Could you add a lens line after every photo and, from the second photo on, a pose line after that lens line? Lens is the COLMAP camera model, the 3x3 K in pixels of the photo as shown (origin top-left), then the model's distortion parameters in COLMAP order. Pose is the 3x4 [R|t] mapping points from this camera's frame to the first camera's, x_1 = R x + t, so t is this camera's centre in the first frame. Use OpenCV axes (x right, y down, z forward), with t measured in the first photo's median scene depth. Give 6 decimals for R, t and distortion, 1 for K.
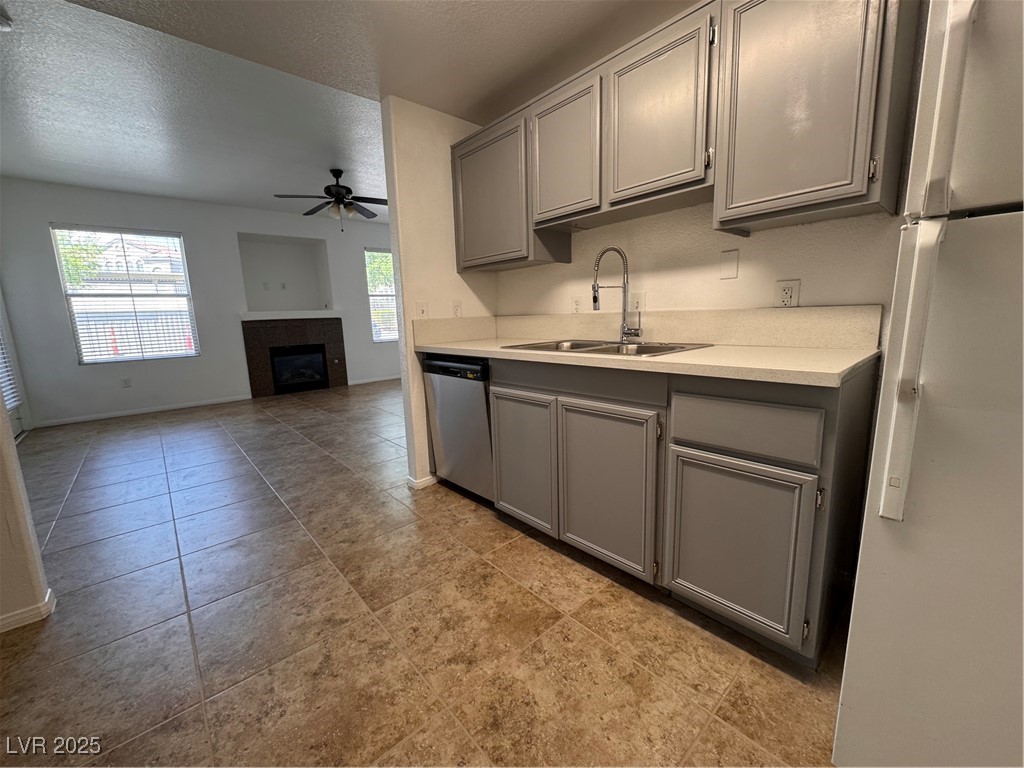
lens RADIAL K [[411.2, 0, 512.0], [0, 411.2, 384.0], [0, 0, 1]] dist [-0.001010, -0.000178]
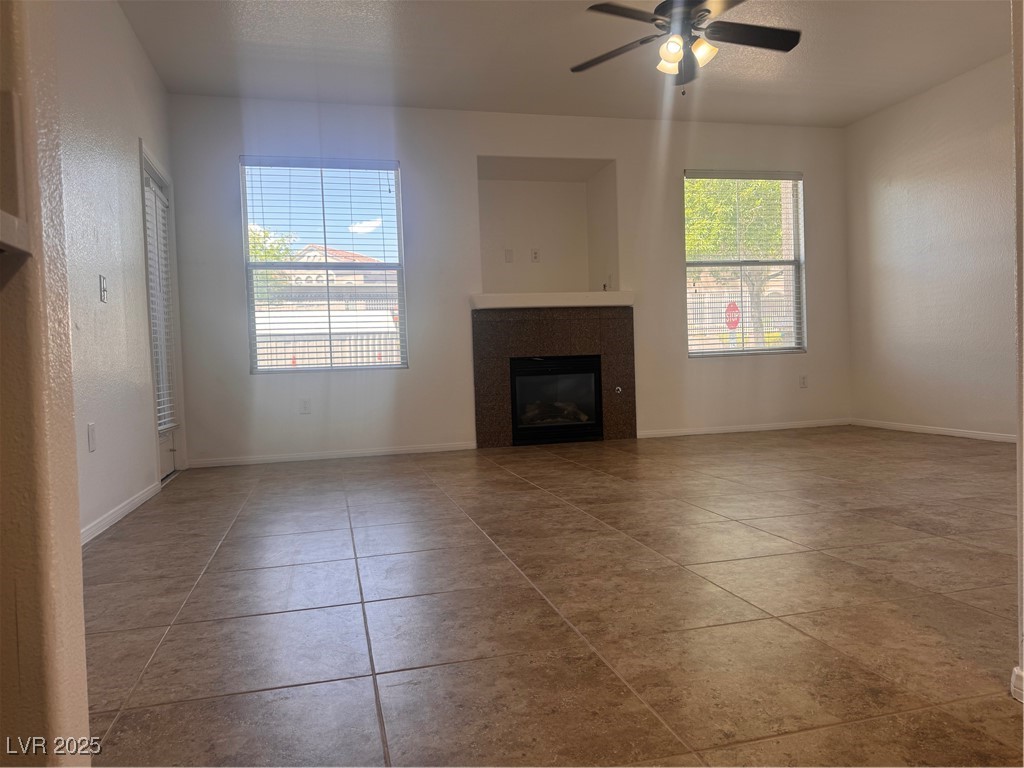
lens RADIAL K [[719.4, 0, 512.0], [0, 719.4, 384.0], [0, 0, 1]] dist [0.096038, -0.133733]
pose [[0.890211, 0.015273, -0.455292, -0.182264], [-0.070243, 0.992087, -0.104064, 0.055218], [0.450100, 0.124620, 0.884240, 0.188978]]
